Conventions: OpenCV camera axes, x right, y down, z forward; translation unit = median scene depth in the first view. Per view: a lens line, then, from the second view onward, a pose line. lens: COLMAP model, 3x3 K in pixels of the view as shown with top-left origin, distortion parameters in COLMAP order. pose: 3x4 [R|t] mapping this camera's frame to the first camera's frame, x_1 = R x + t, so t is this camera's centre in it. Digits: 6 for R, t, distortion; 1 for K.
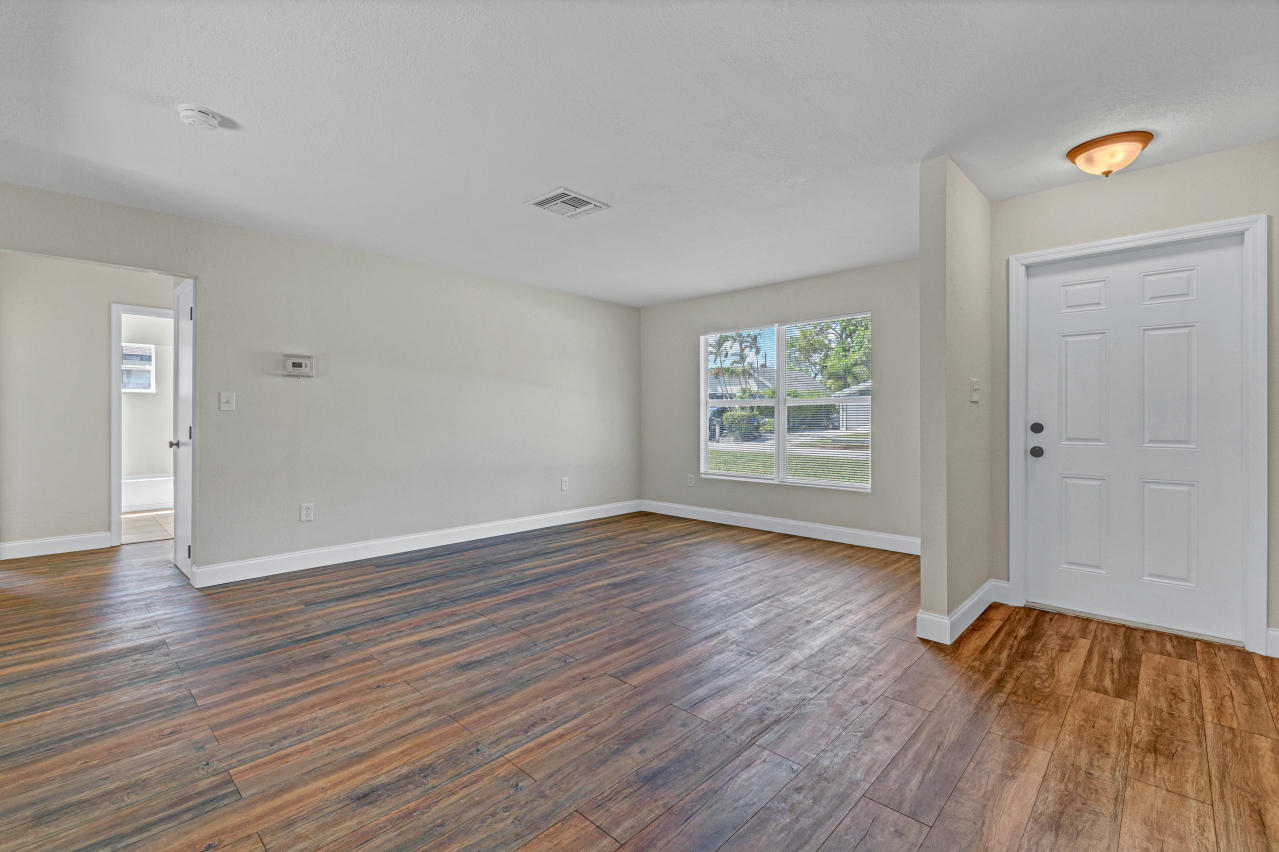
lens RADIAL K [[571.0, 0, 634.8], [0, 571.0, 417.4], [0, 0, 1]] dist [-0.005243, -0.000641]
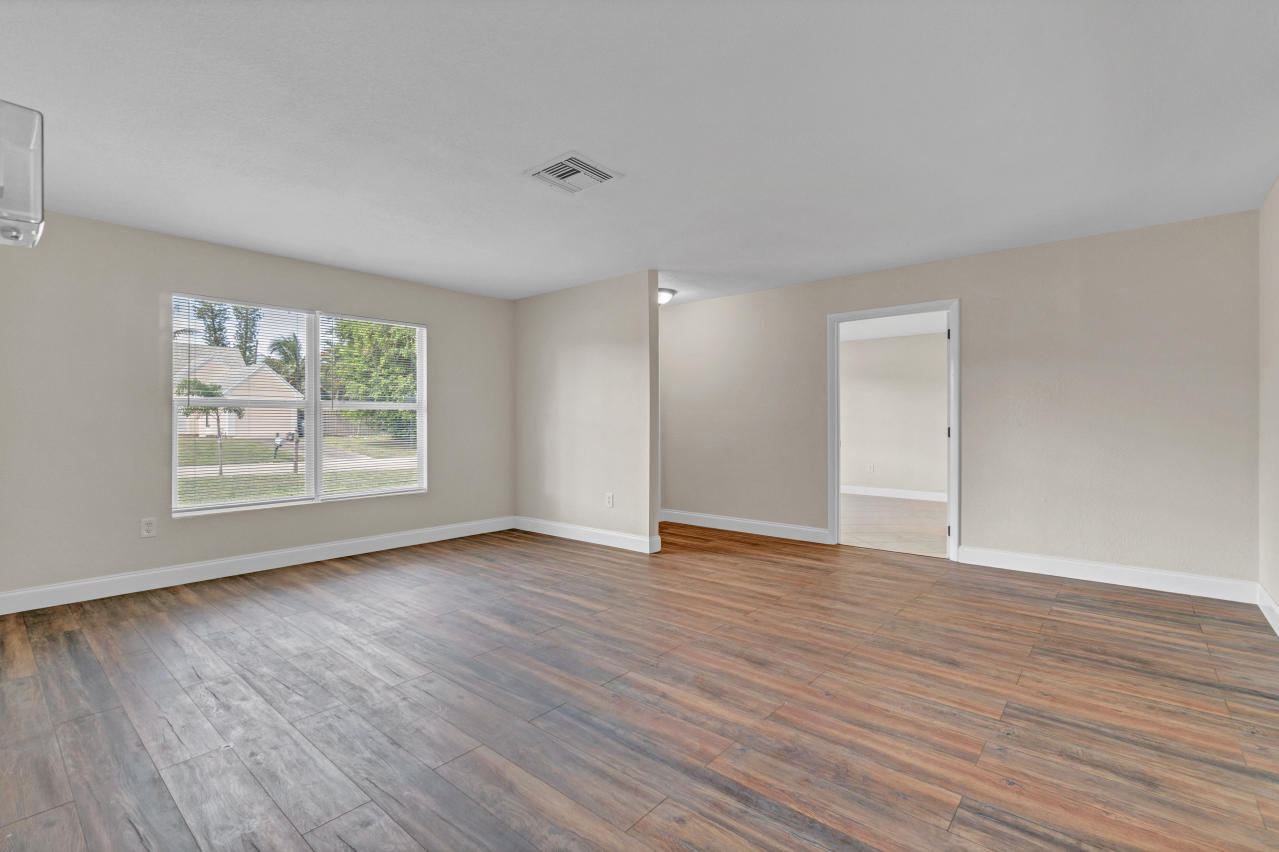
lens RADIAL K [[571.0, 0, 633.5], [0, 571.0, 429.2], [0, 0, 1]] dist [-0.005243, -0.000641]
pose [[-0.050031, -0.015572, 0.998626, -1.231636], [0.005536, 0.999859, 0.015869, -0.000124], [-0.998732, 0.006323, -0.049937, 1.210799]]
